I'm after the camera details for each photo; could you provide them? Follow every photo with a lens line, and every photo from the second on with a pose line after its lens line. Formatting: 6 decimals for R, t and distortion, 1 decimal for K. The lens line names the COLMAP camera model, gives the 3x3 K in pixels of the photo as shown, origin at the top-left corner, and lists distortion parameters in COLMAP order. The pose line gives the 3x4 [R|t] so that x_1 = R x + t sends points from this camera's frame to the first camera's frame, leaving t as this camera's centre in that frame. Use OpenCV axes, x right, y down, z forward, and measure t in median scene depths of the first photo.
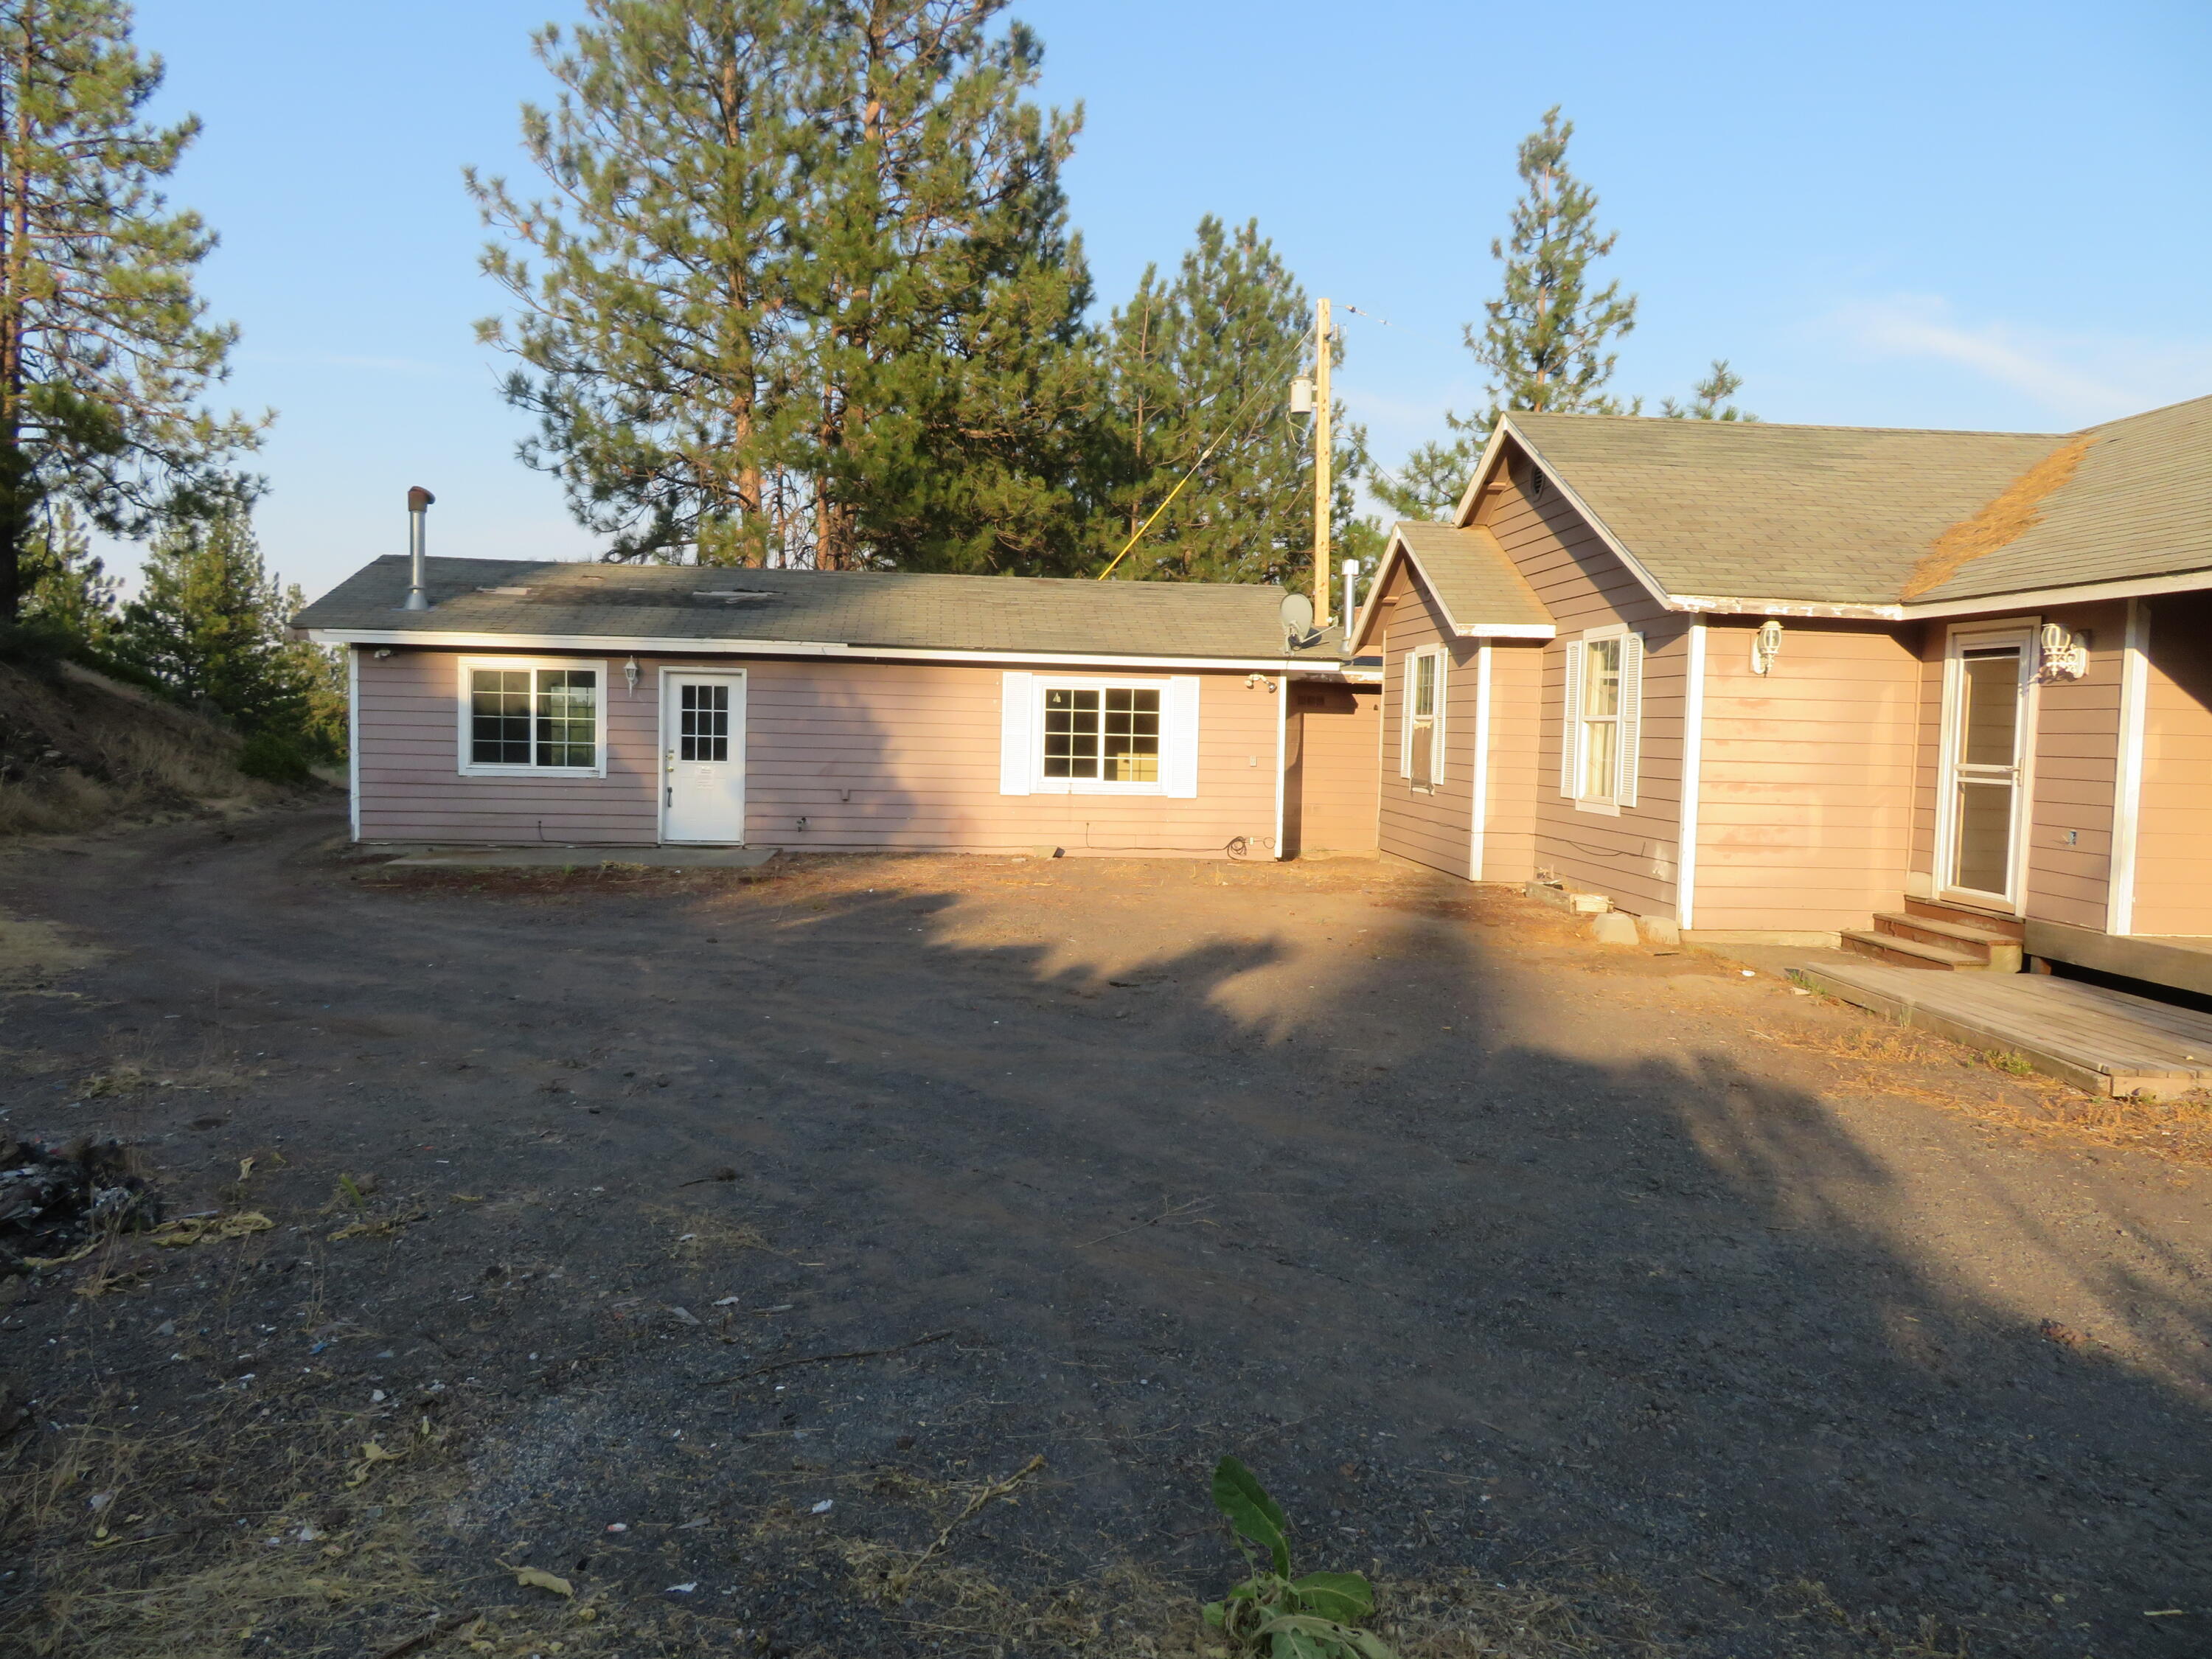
lens RADIAL K [[1583.8, 0, 1111.5], [0, 1583.8, 827.1], [0, 0, 1]] dist [-0.012681, 0.006973]
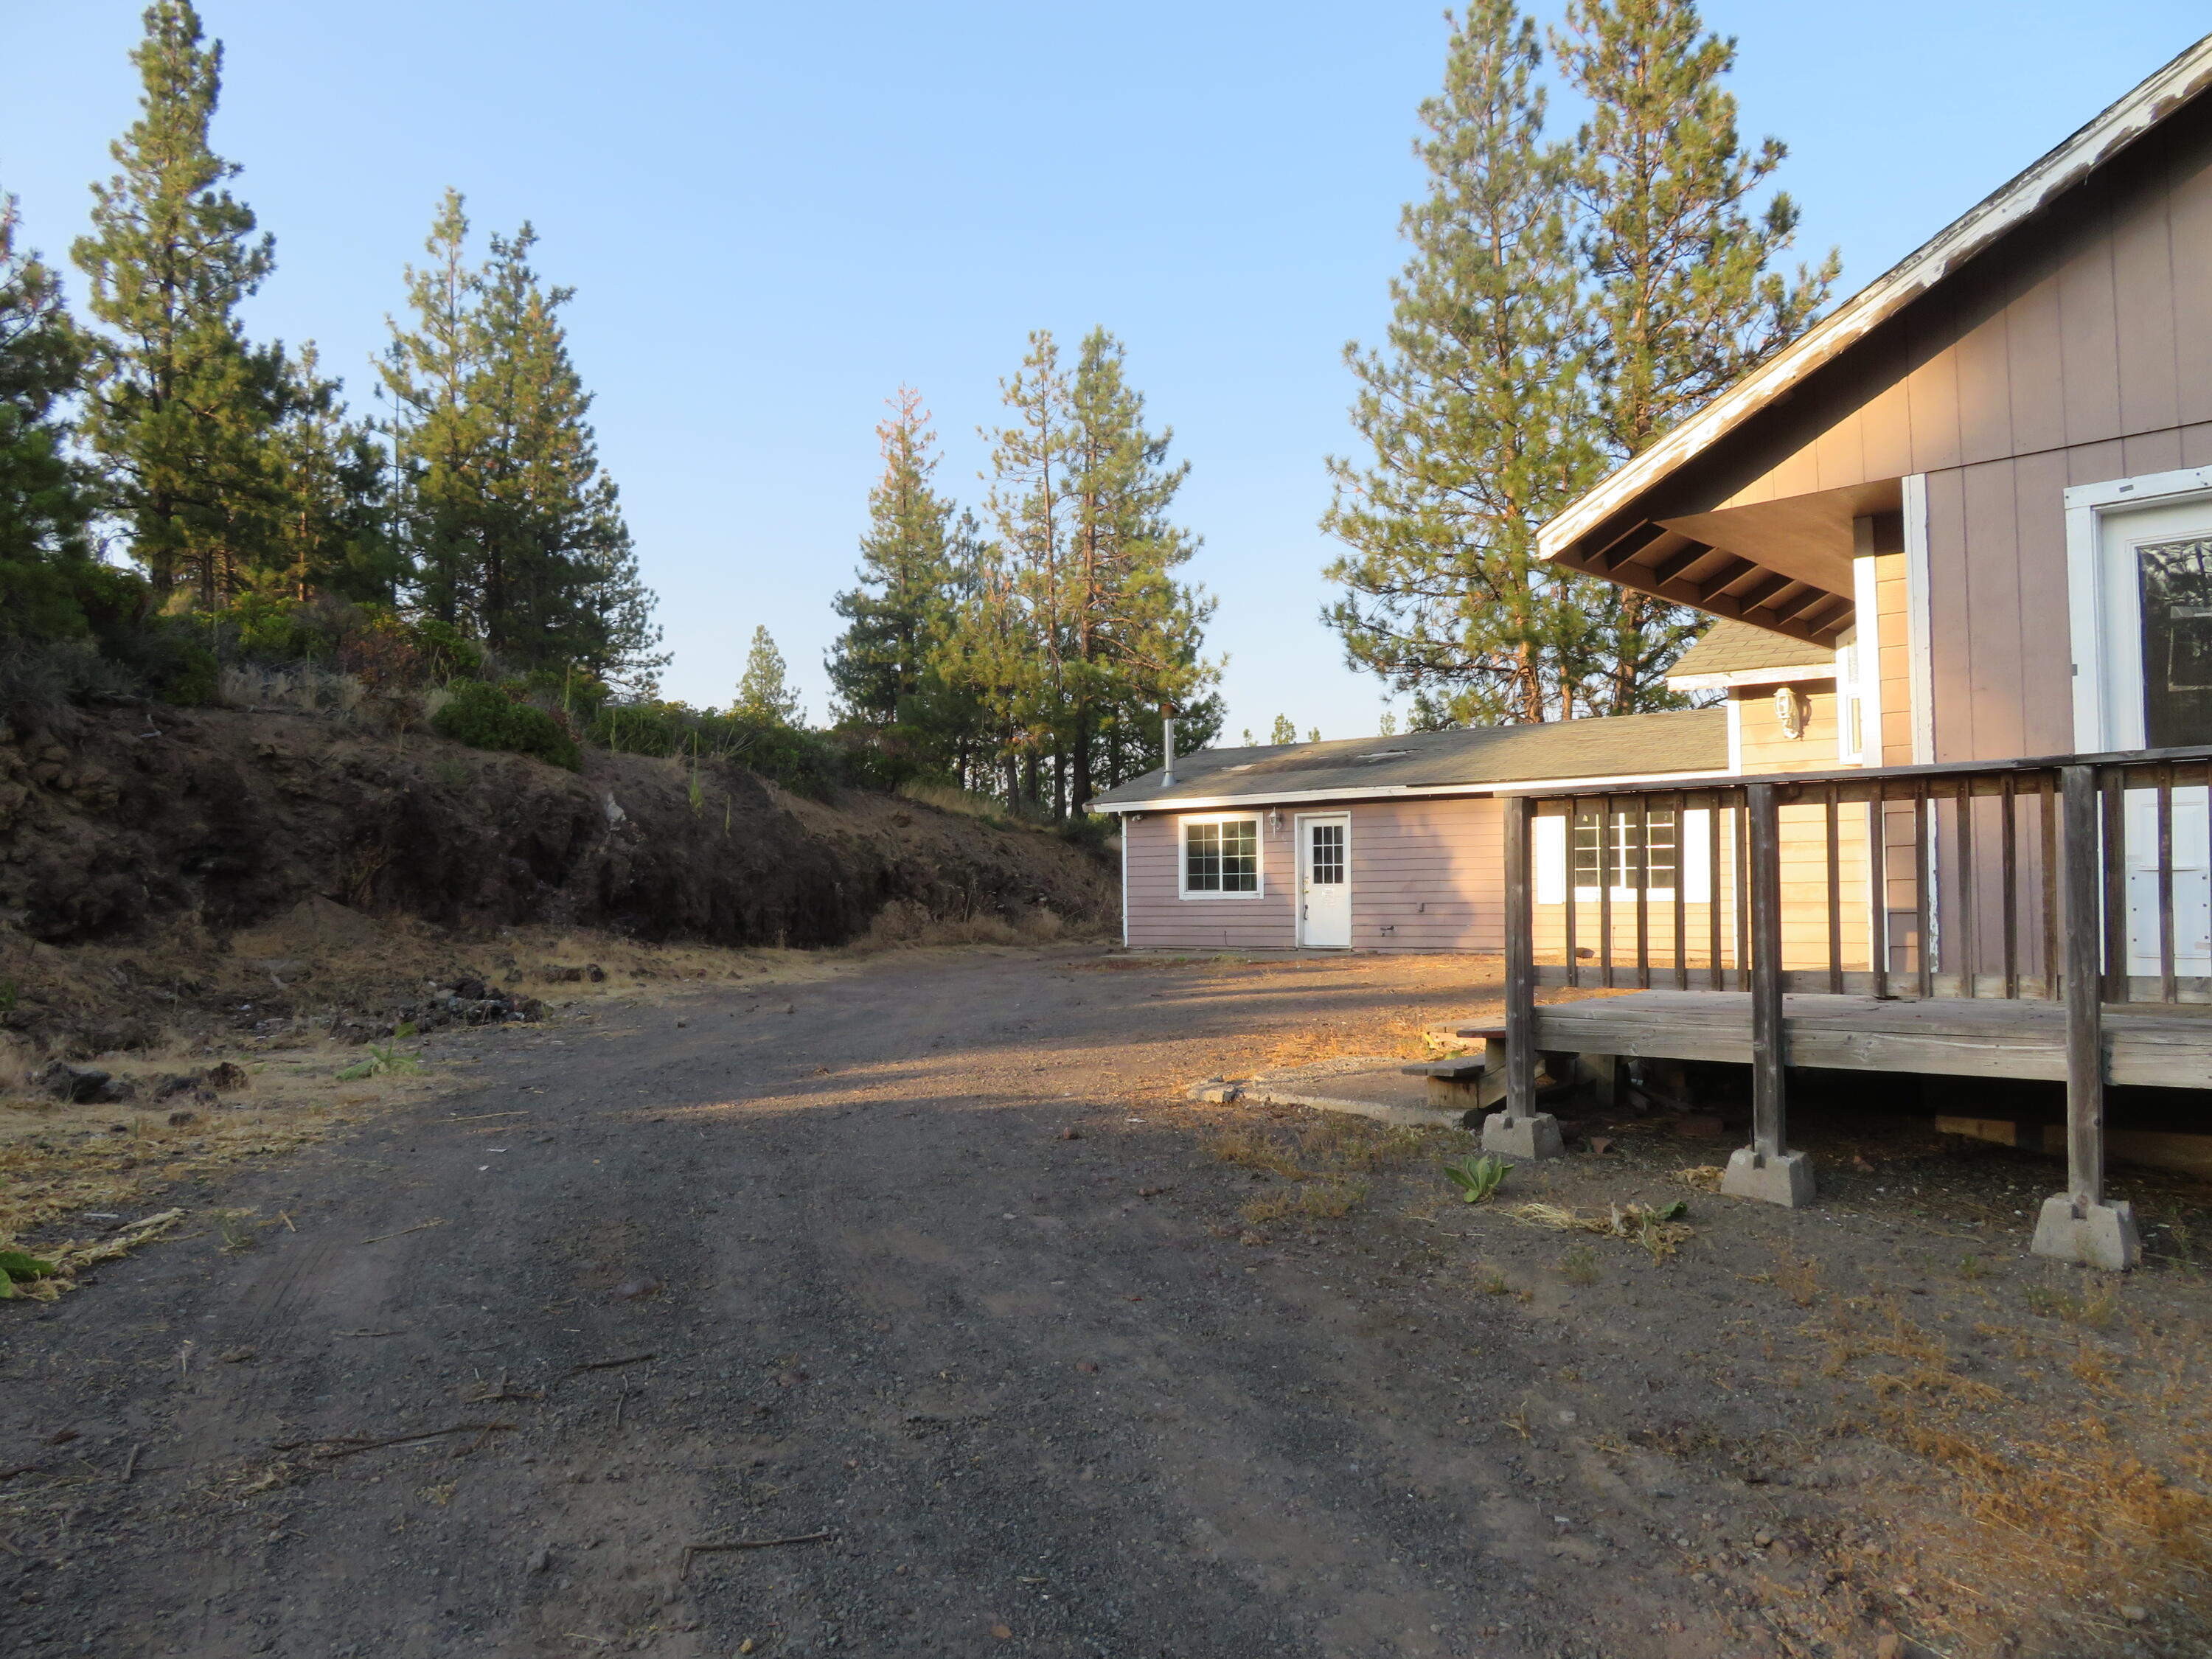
lens RADIAL K [[1583.8, 0, 1111.5], [0, 1583.8, 827.1], [0, 0, 1]] dist [-0.012681, 0.006973]
pose [[0.694953, -0.064267, -0.716178, 0.554991], [-0.018009, 0.994130, -0.106685, 0.054027], [0.718830, 0.087039, 0.689716, -0.028537]]
